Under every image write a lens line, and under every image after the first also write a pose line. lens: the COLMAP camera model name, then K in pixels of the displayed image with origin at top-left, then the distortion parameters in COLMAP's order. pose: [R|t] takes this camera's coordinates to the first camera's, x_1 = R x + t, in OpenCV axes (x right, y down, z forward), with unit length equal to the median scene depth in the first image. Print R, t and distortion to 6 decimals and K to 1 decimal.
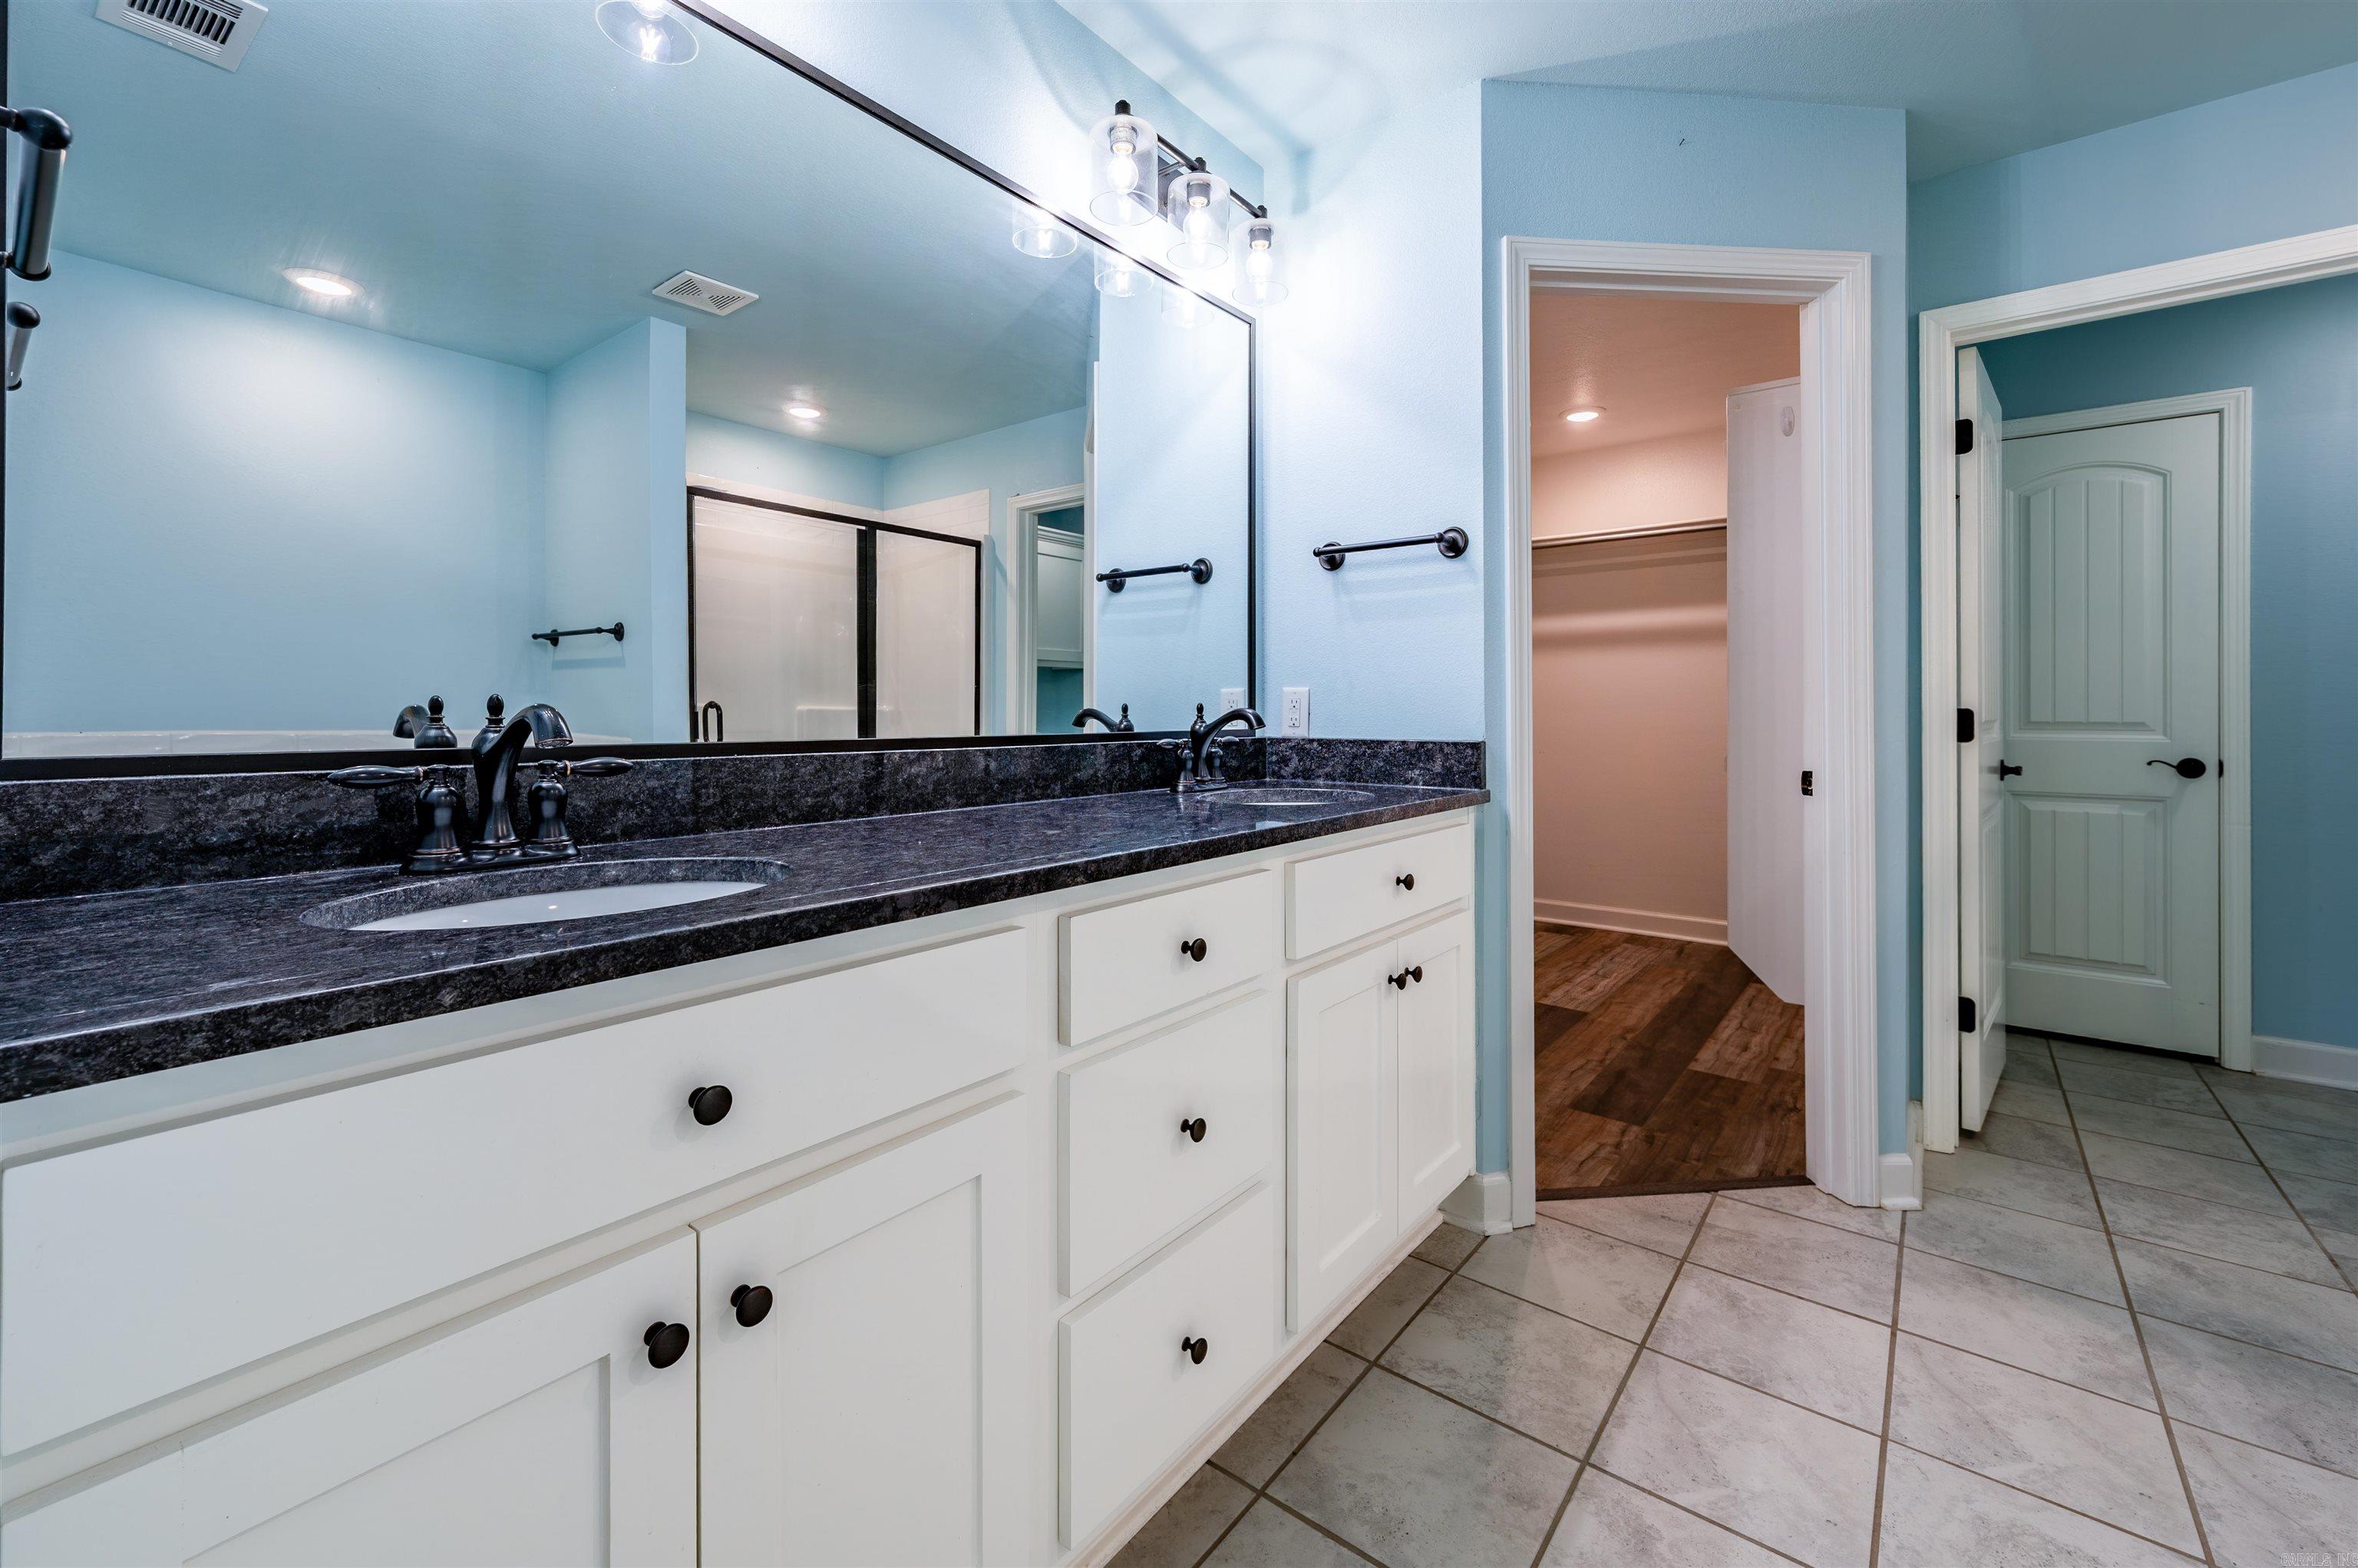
lens RADIAL K [[959.8, 0, 1171.2], [0, 959.8, 705.6], [0, 0, 1]] dist [0.002746, -0.000952]
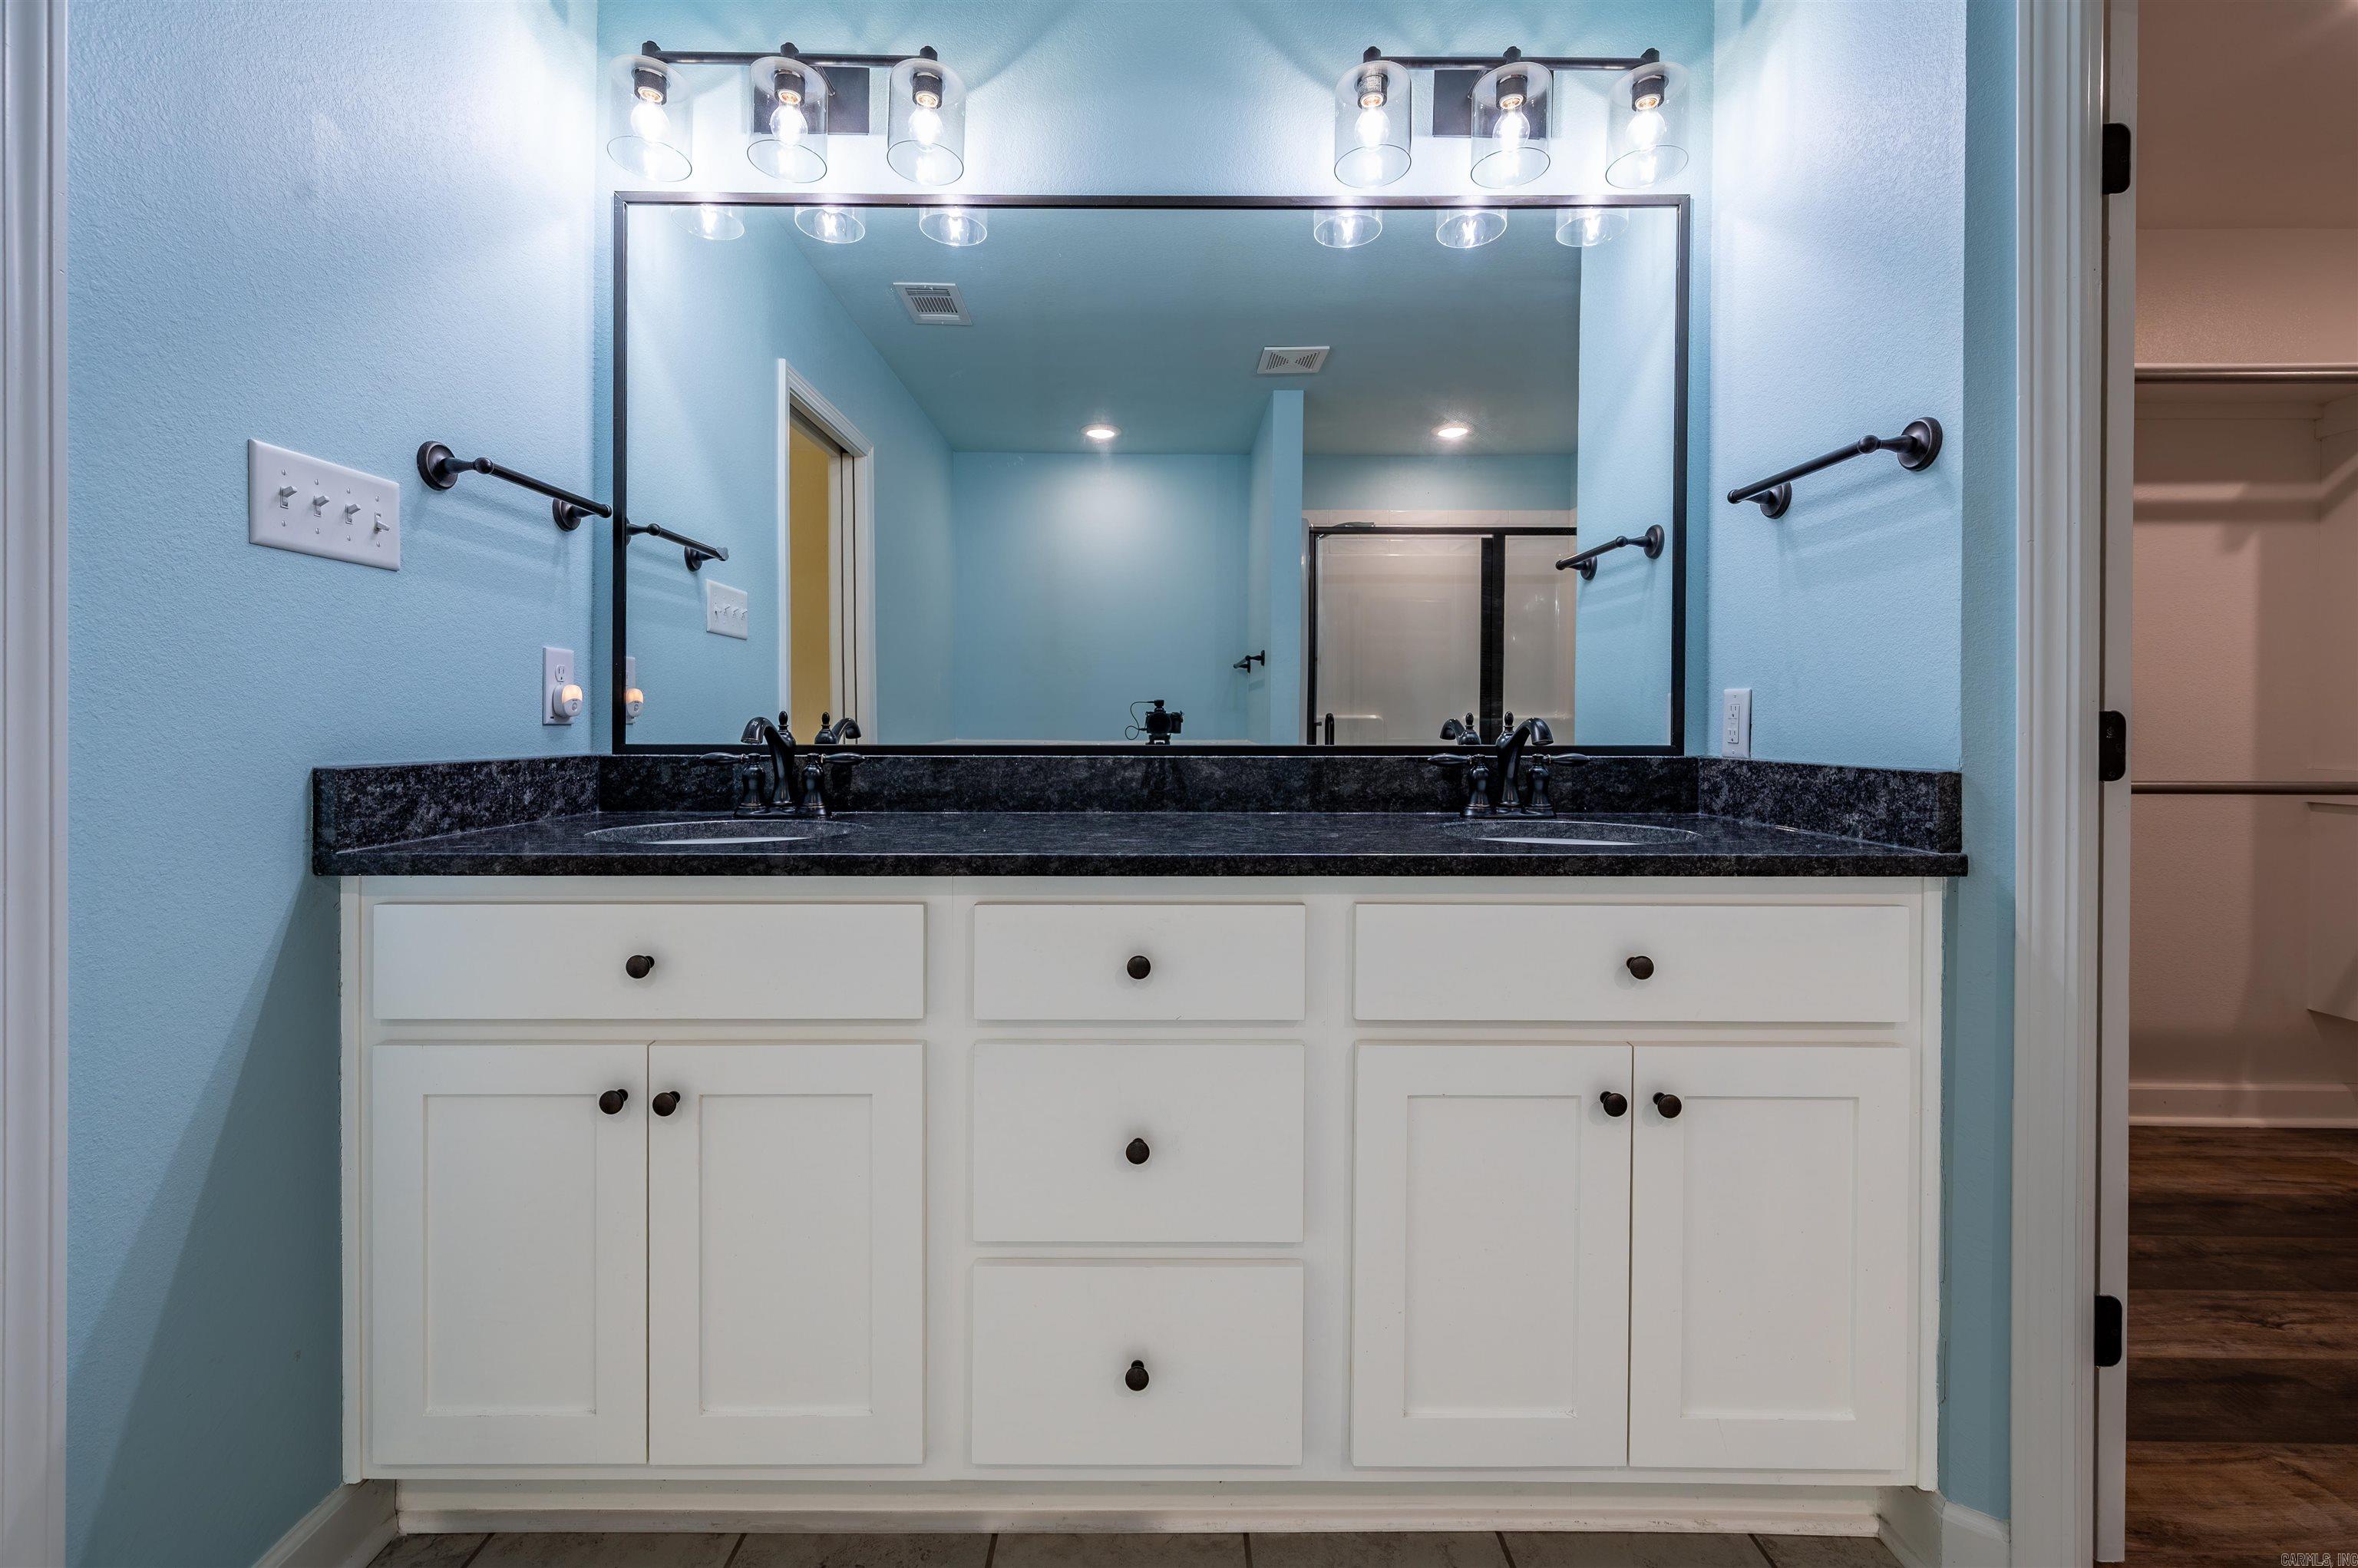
lens RADIAL K [[959.8, 0, 1180.9], [0, 959.8, 723.7], [0, 0, 1]] dist [0.002746, -0.000952]
pose [[0.625191, 0.000789, -0.780471, 0.607469], [0.004557, 0.999979, 0.004662, 0.003029], [0.780458, -0.006471, 0.625175, 0.320452]]
